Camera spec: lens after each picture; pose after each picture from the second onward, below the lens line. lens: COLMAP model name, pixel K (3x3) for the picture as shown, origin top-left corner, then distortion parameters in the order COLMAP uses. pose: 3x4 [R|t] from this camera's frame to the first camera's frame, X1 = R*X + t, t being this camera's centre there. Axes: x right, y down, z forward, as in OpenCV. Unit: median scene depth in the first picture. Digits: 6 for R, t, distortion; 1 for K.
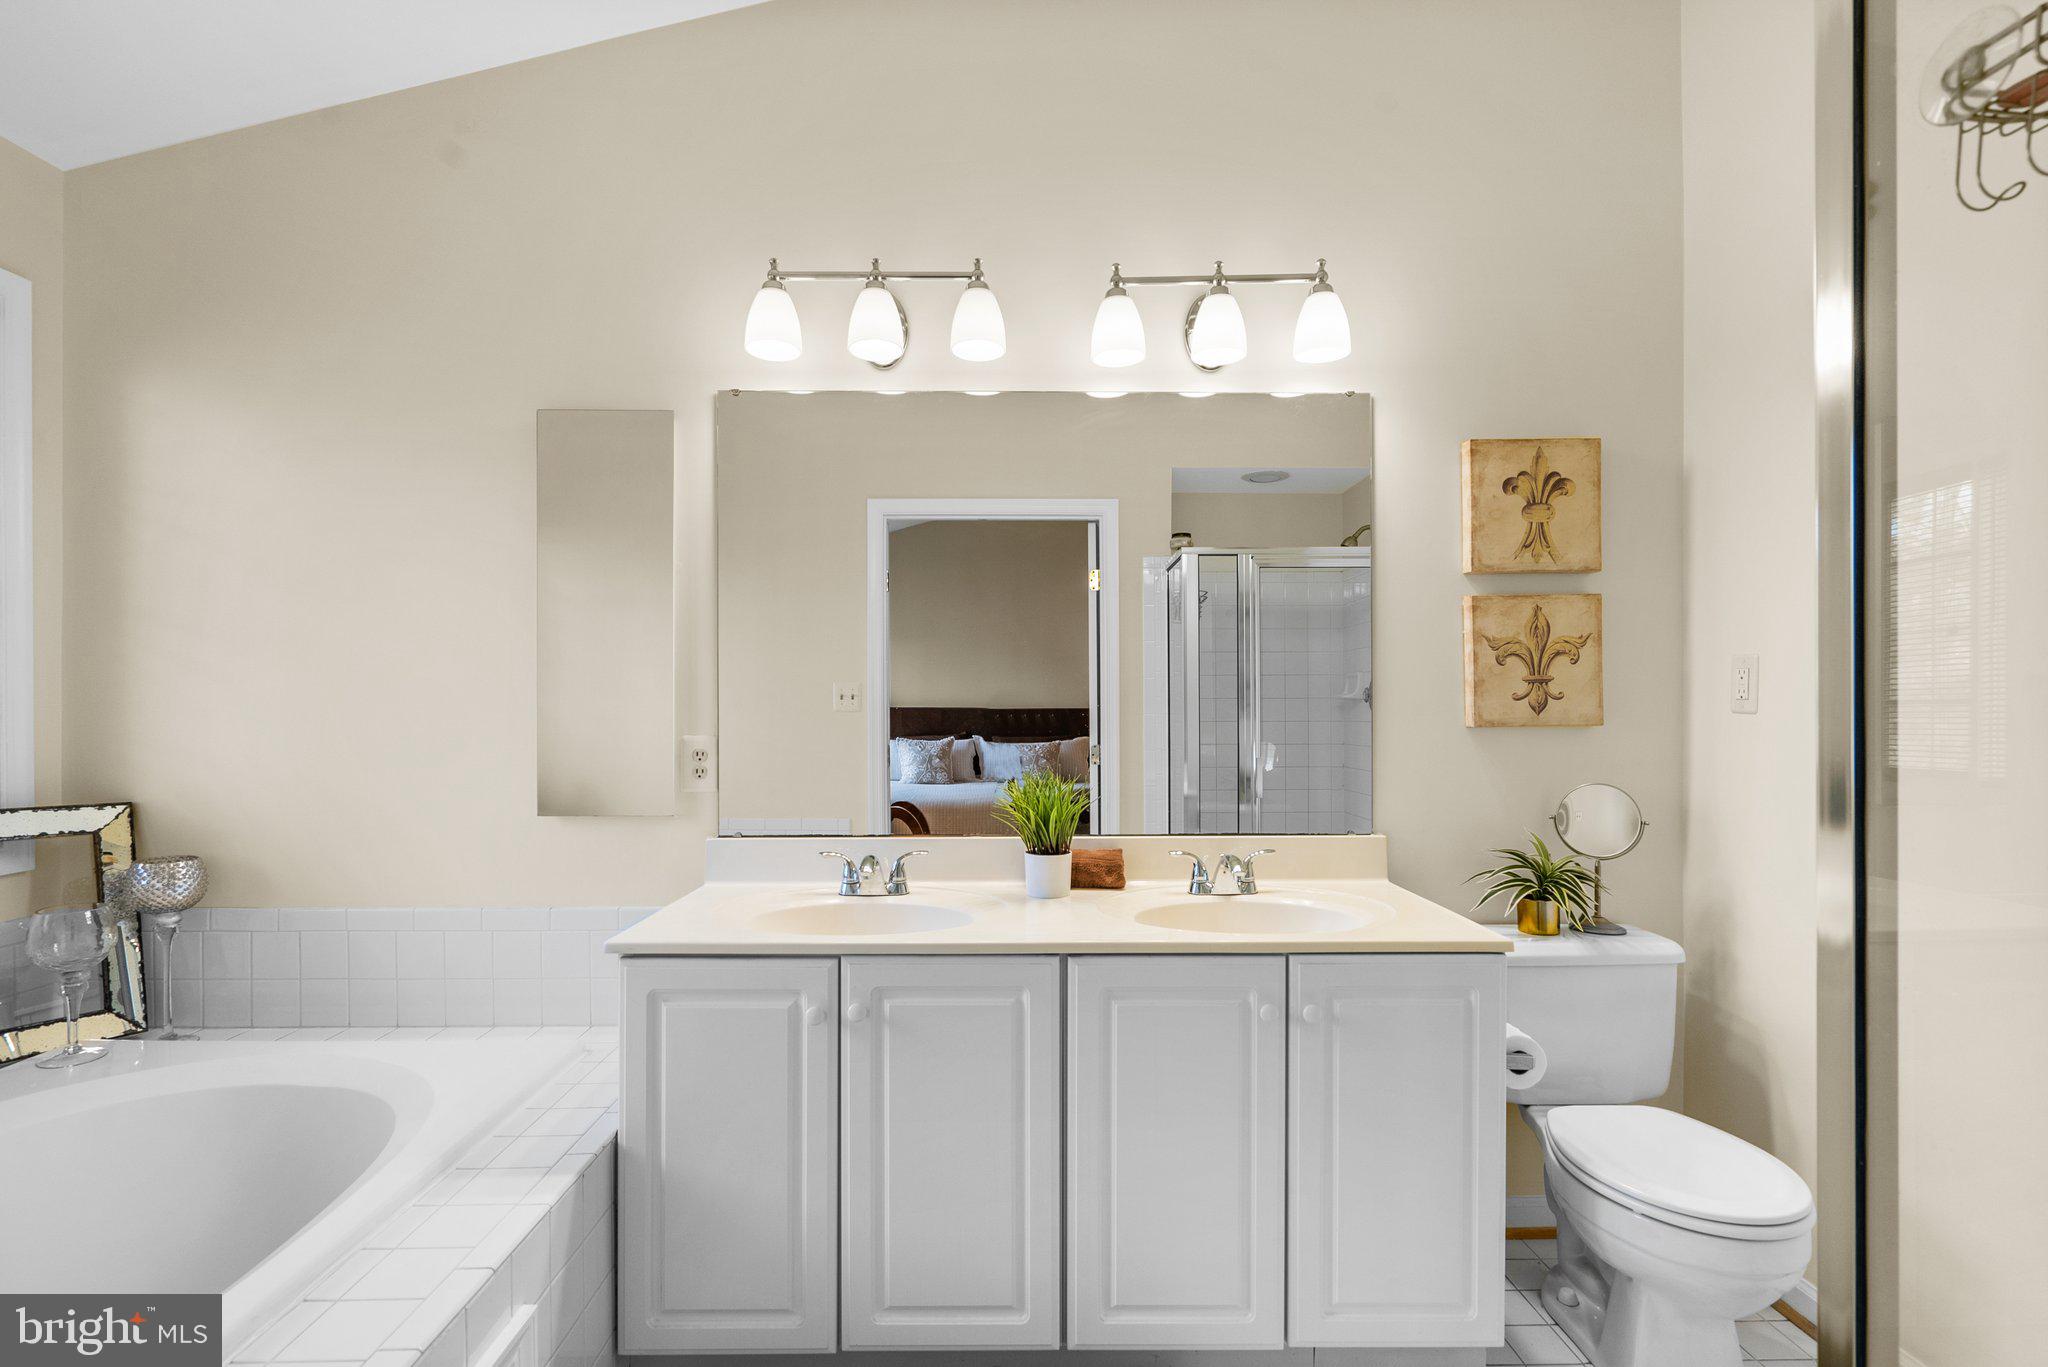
lens RADIAL K [[919.5, 0, 1035.8], [0, 919.5, 691.3], [0, 0, 1]] dist [0.001223, 0.000467]
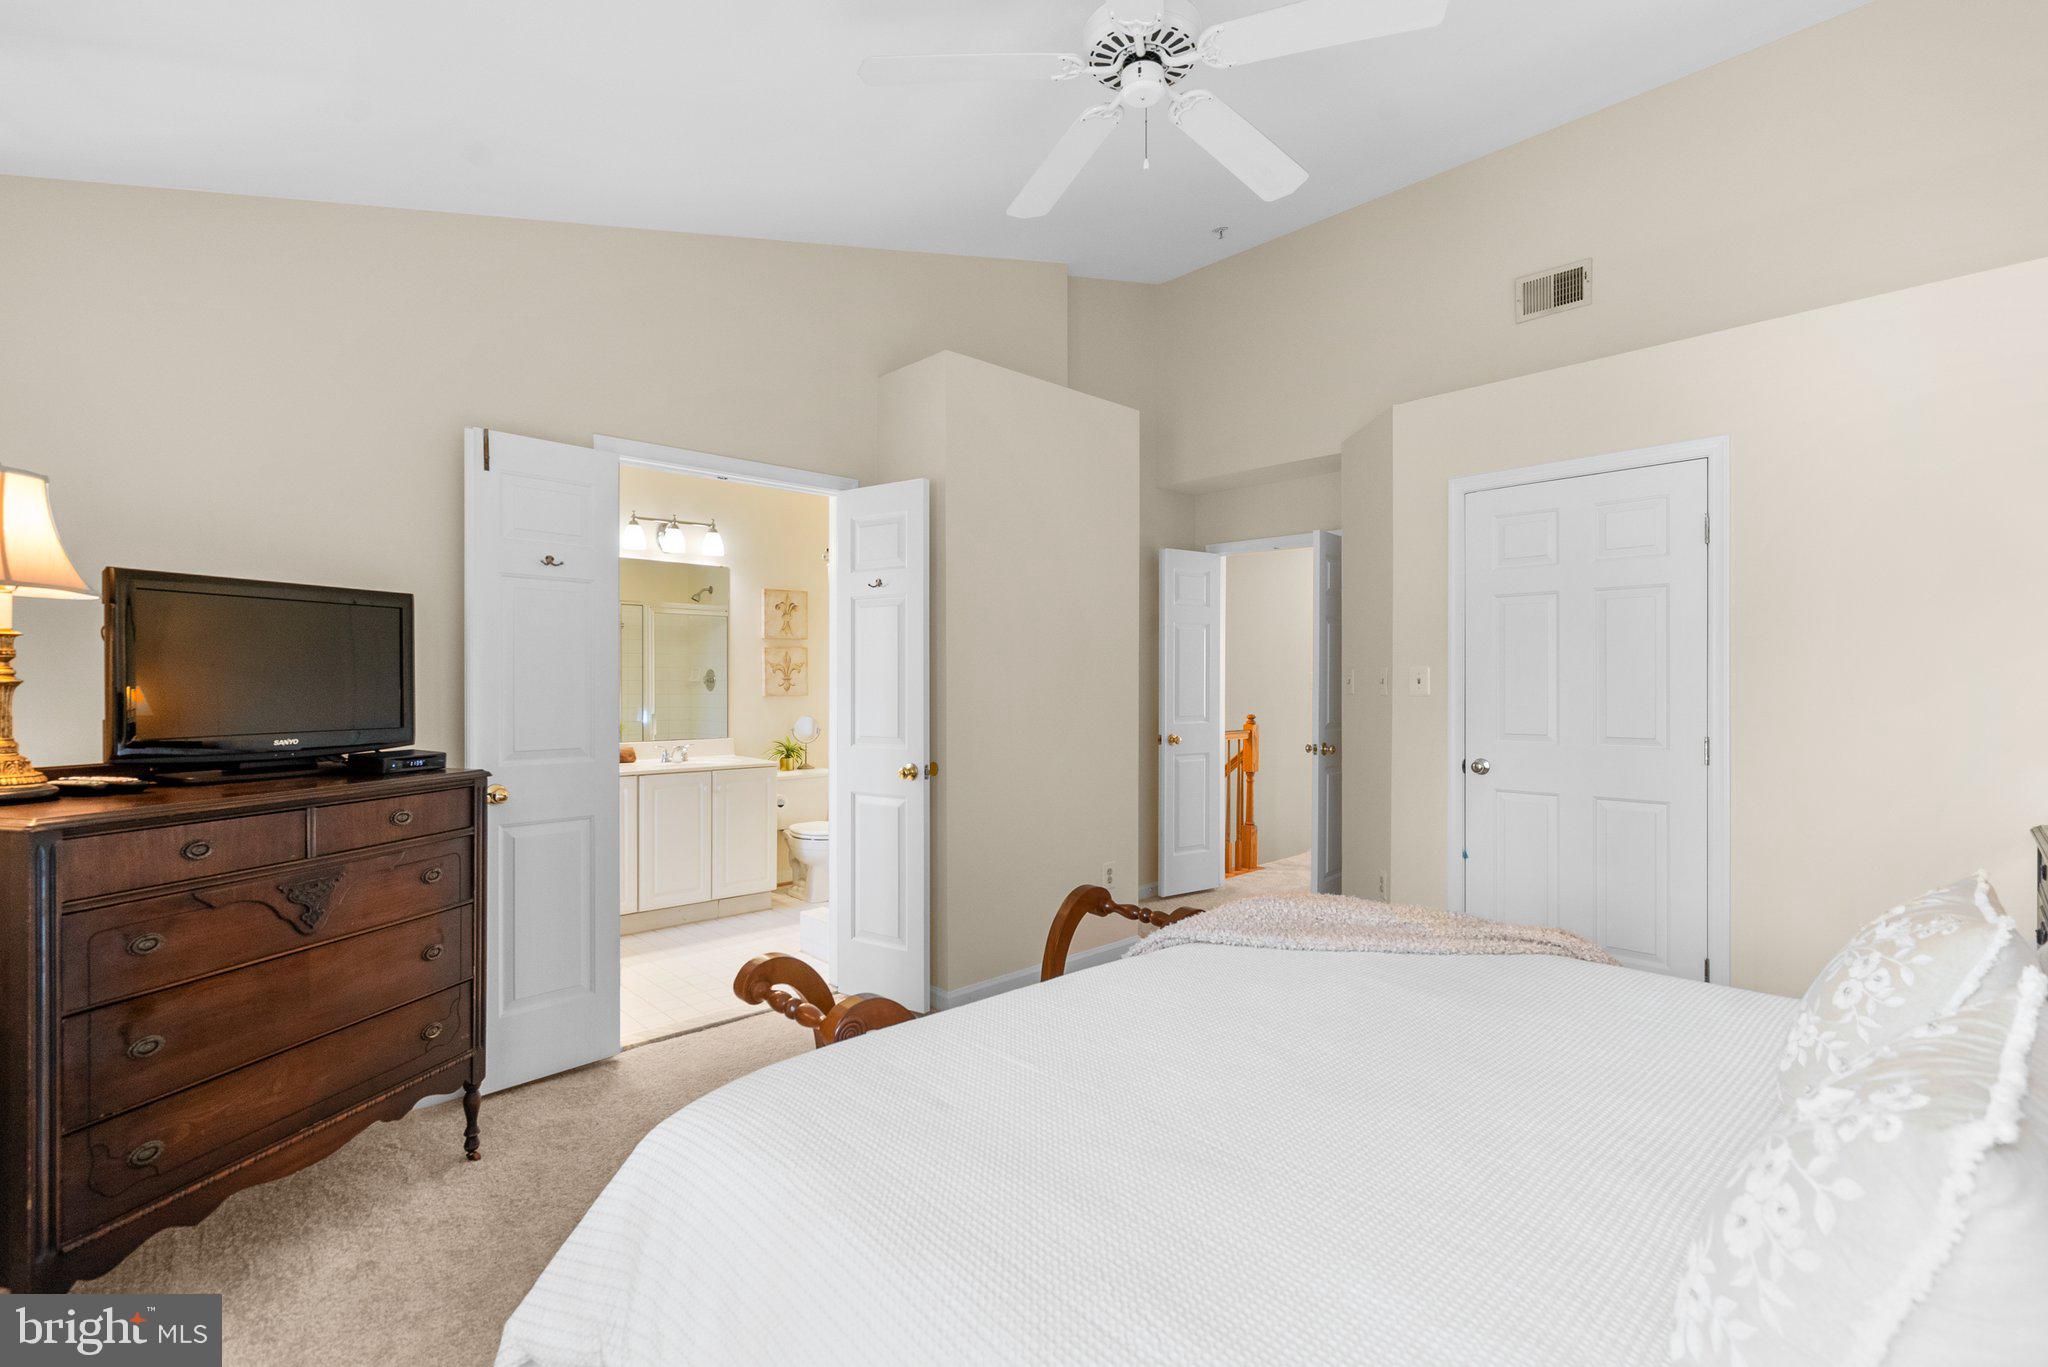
lens RADIAL K [[919.5, 0, 1016.4], [0, 919.5, 684.5], [0, 0, 1]] dist [0.001223, 0.000467]
pose [[0.735858, -0.002536, 0.677132, -0.801688], [-0.005106, 0.999944, 0.009295, -0.024335], [-0.677117, -0.010297, 0.735803, -1.471541]]
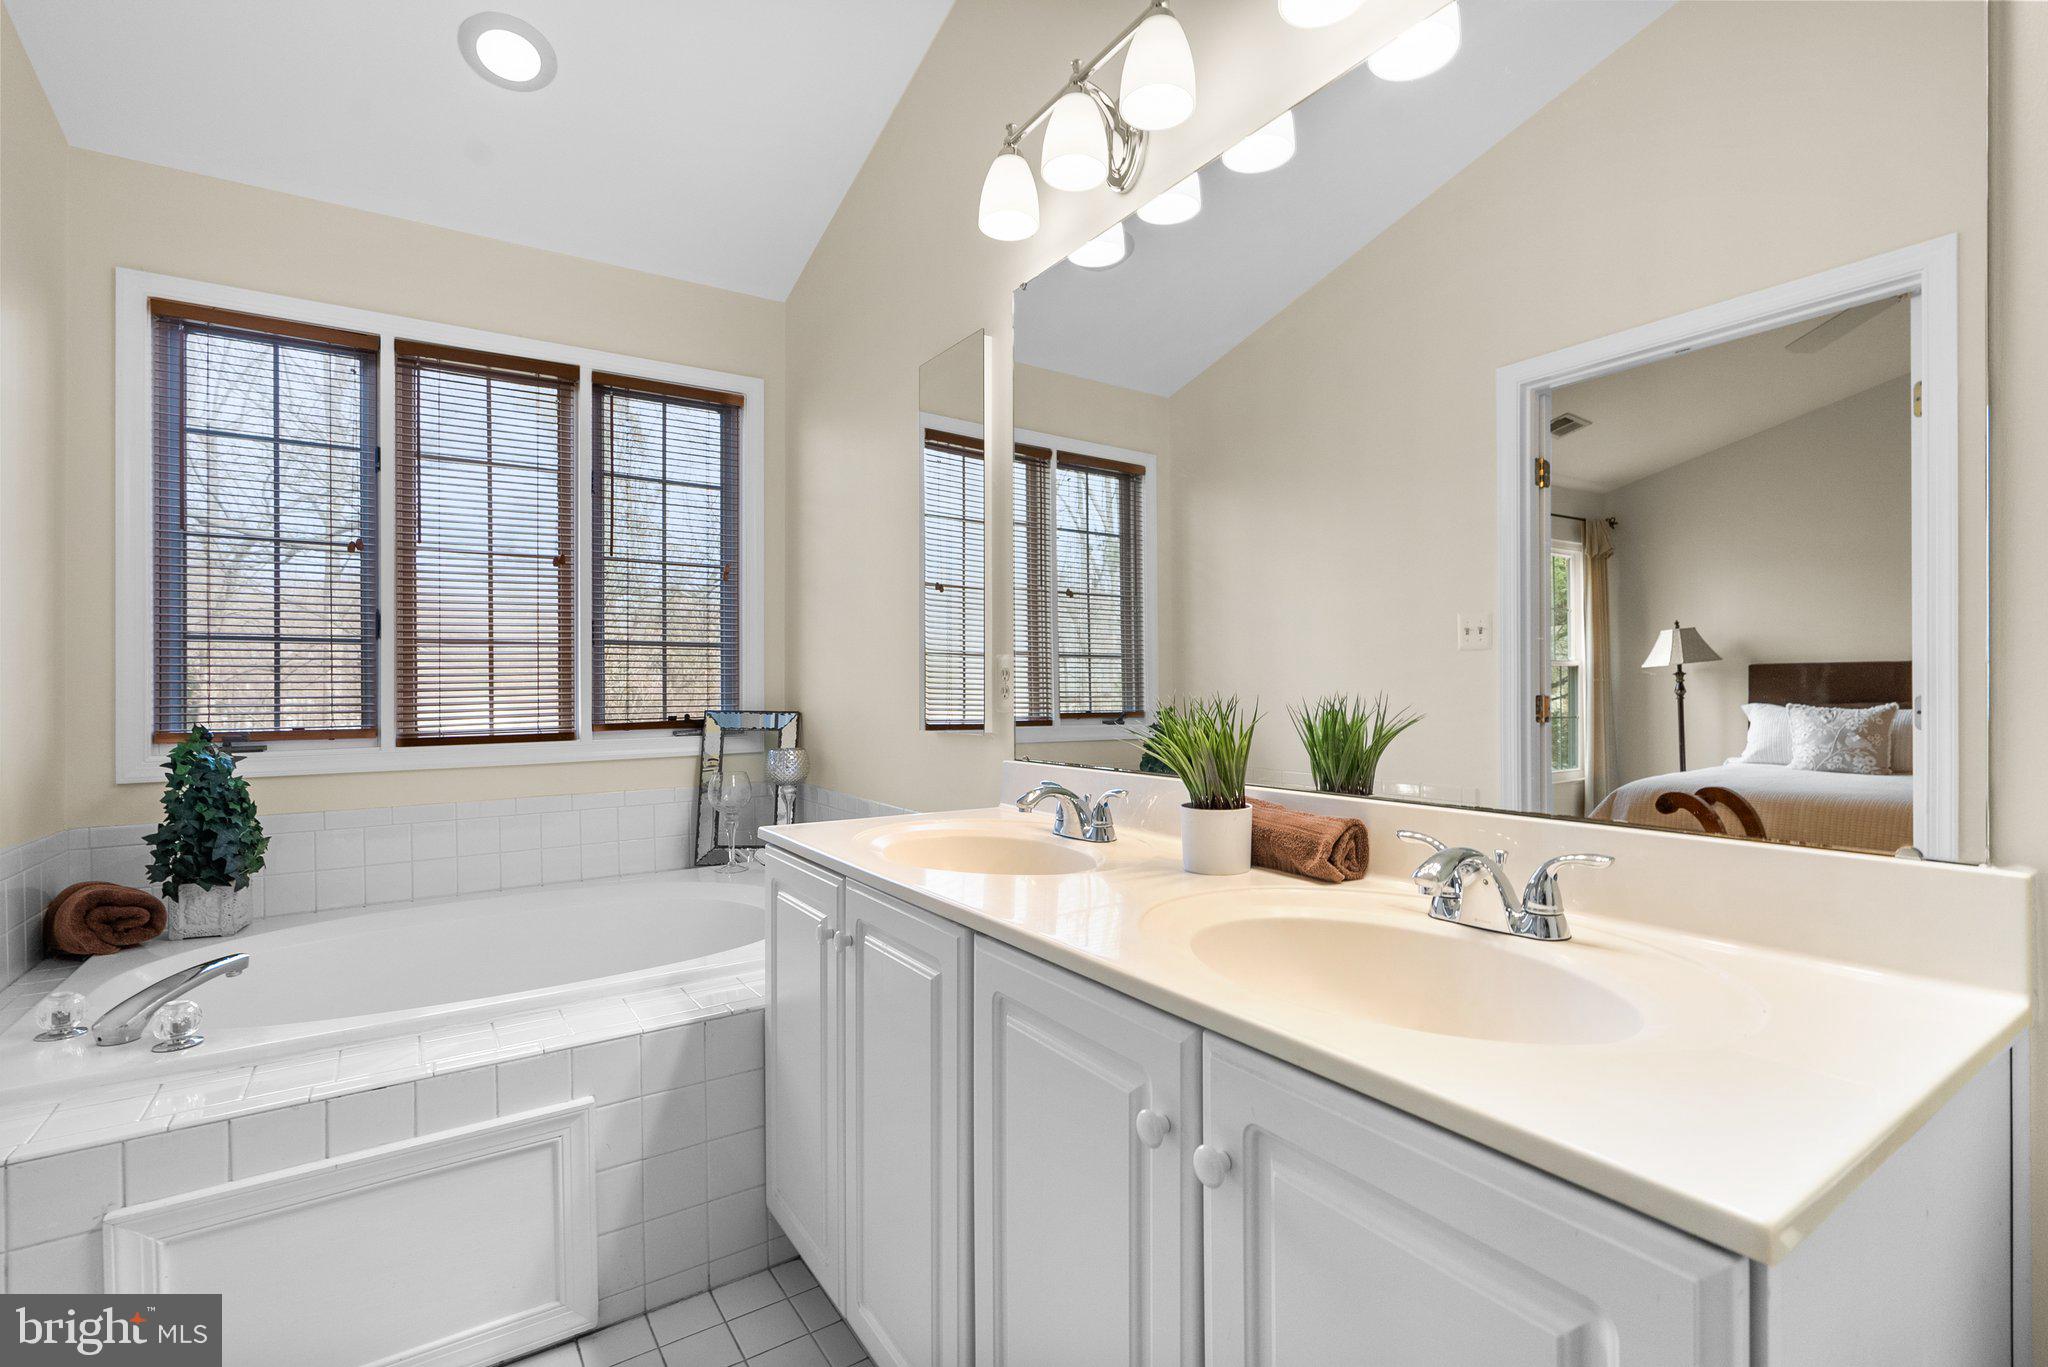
lens RADIAL K [[919.5, 0, 1030.7], [0, 919.5, 683.6], [0, 0, 1]] dist [0.001223, 0.000467]
pose [[0.546420, -0.010200, -0.837449, 0.468232], [0.021328, 0.999771, 0.001739, 0.081129], [0.837240, -0.018812, 0.546512, 0.508634]]
